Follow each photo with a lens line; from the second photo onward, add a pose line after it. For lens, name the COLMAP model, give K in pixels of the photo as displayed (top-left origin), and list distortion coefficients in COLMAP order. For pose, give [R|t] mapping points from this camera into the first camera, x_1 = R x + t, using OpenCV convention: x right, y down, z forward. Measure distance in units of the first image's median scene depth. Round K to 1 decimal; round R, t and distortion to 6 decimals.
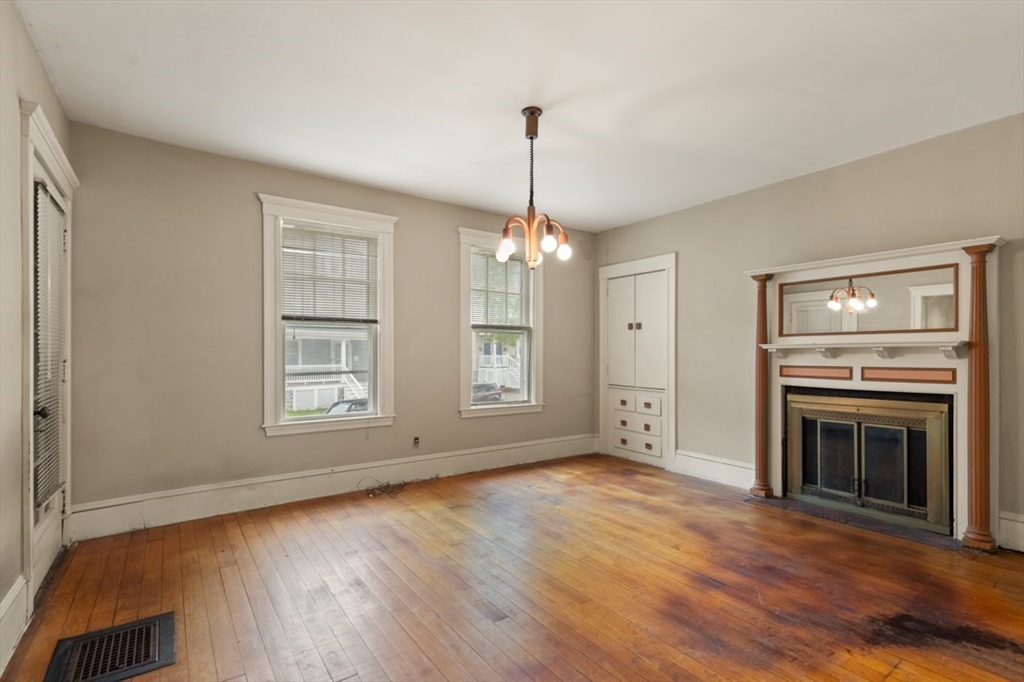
lens RADIAL K [[475.1, 0, 512.9], [0, 475.1, 351.6], [0, 0, 1]] dist [0.011542, -0.003694]
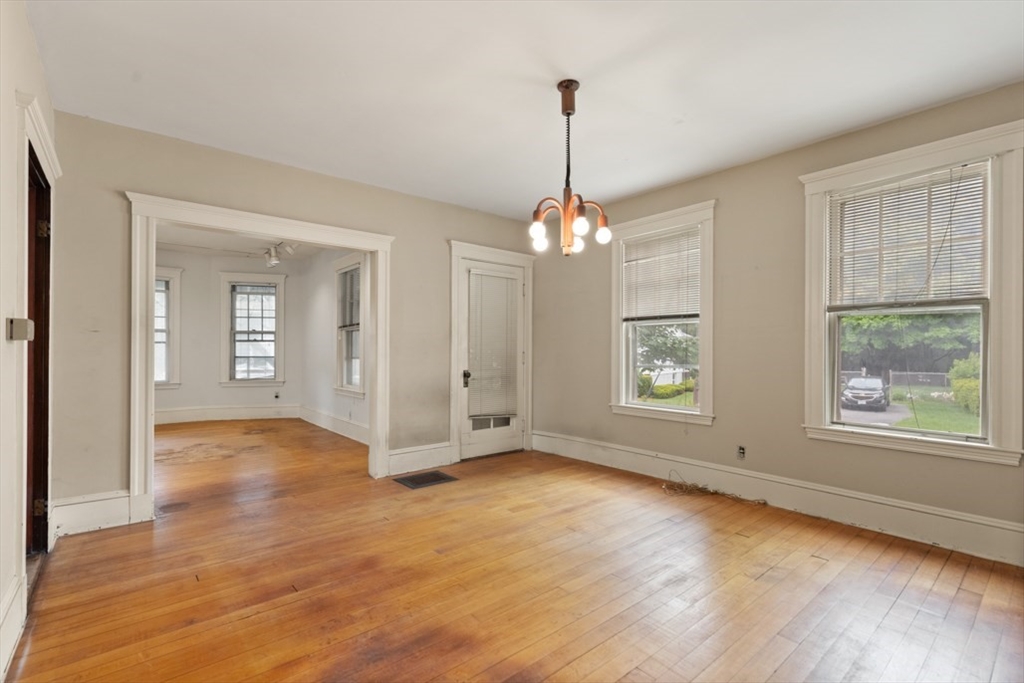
lens RADIAL K [[475.1, 0, 526.8], [0, 475.1, 350.7], [0, 0, 1]] dist [0.011542, -0.003694]
pose [[0.088786, 0.000670, -0.996050, 0.729145], [0.000920, 0.999999, 0.000755, 0.008175], [0.996050, -0.000983, 0.088786, 0.640629]]
